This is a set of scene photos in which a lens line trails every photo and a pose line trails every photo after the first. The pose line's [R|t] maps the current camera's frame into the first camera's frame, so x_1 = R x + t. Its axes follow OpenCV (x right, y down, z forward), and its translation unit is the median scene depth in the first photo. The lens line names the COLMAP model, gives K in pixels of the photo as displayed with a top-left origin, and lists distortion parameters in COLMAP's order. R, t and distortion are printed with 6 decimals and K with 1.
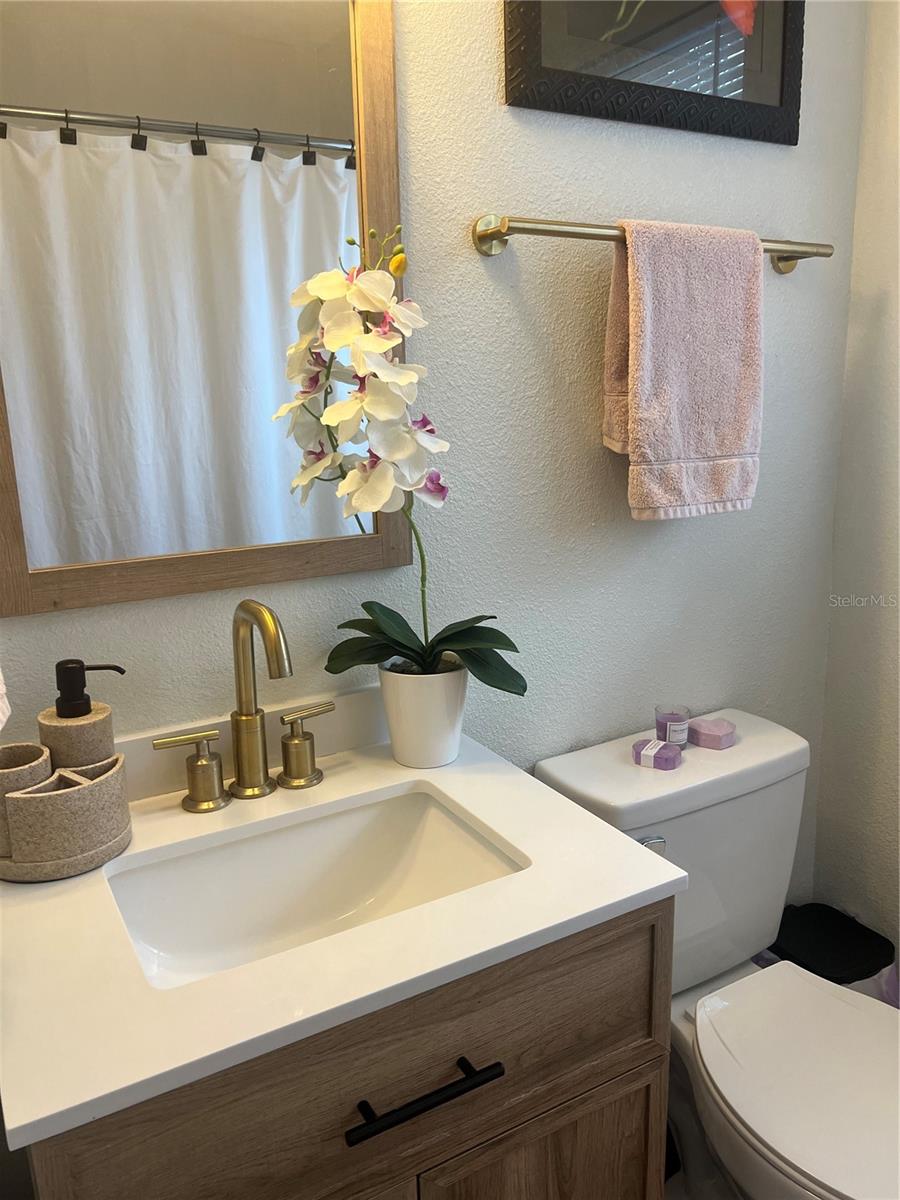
lens RADIAL K [[899.7, 0, 445.2], [0, 899.7, 599.5], [0, 0, 1]] dist [0.042701, -0.042466]
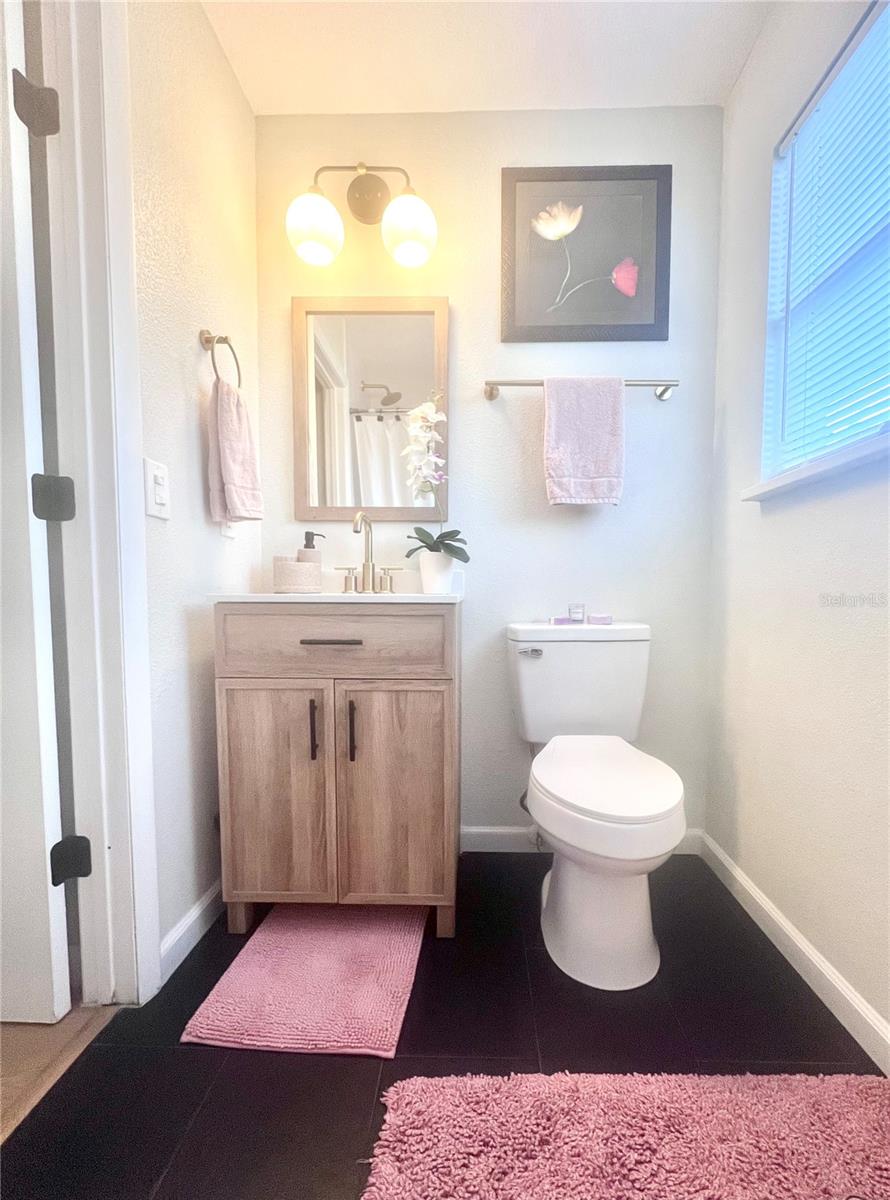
lens RADIAL K [[501.8, 0, 471.3], [0, 501.8, 613.7], [0, 0, 1]] dist [0.002264, 0.000014]
pose [[0.860218, 0.053697, -0.507091, 0.706618], [-0.140988, 0.980720, -0.135319, 0.377327], [0.490048, 0.187898, 0.851203, -0.087975]]
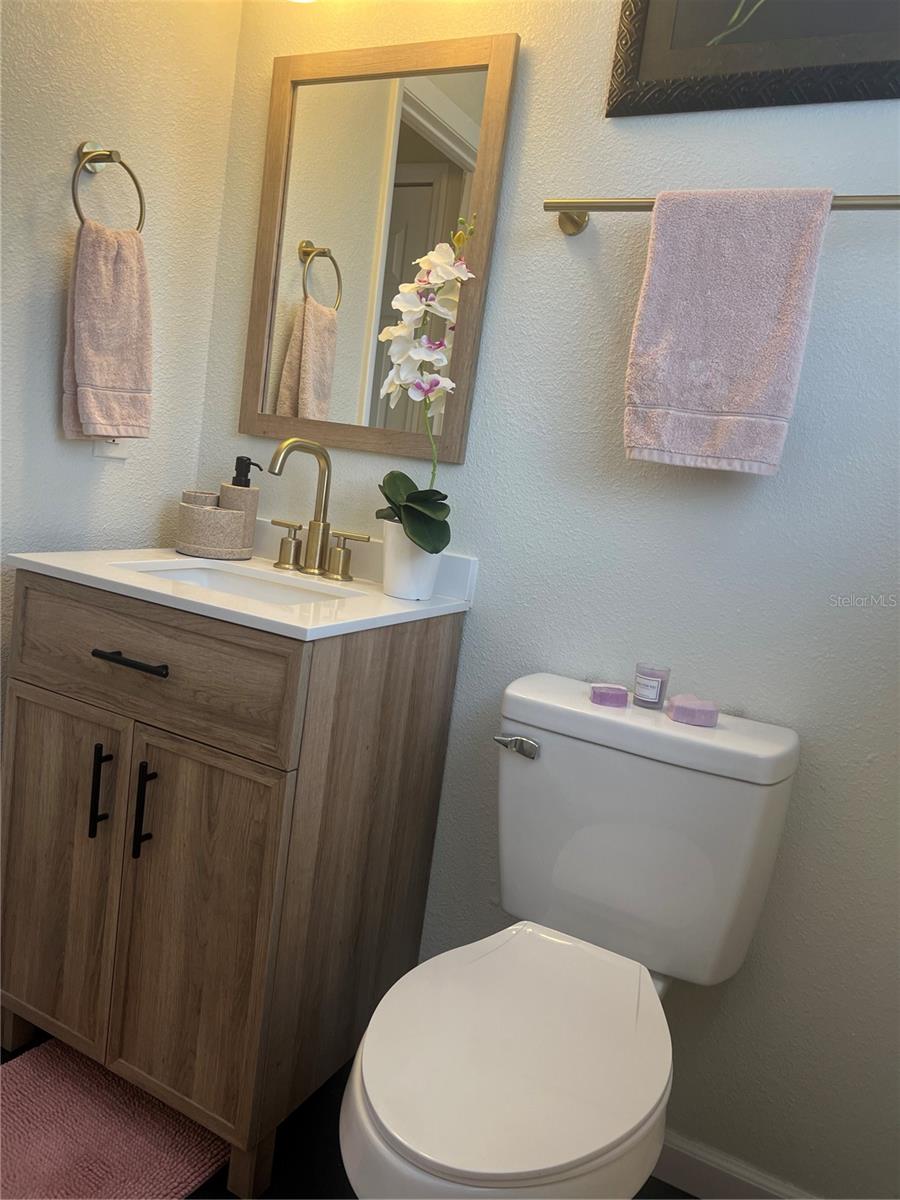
lens RADIAL K [[899.7, 0, 447.9], [0, 899.7, 572.6], [0, 0, 1]] dist [0.042701, -0.042466]
pose [[0.522986, 0.197406, -0.829166, 1.056416], [-0.330688, 0.943603, 0.016074, 0.095911], [0.785577, 0.265789, 0.558771, 0.277621]]
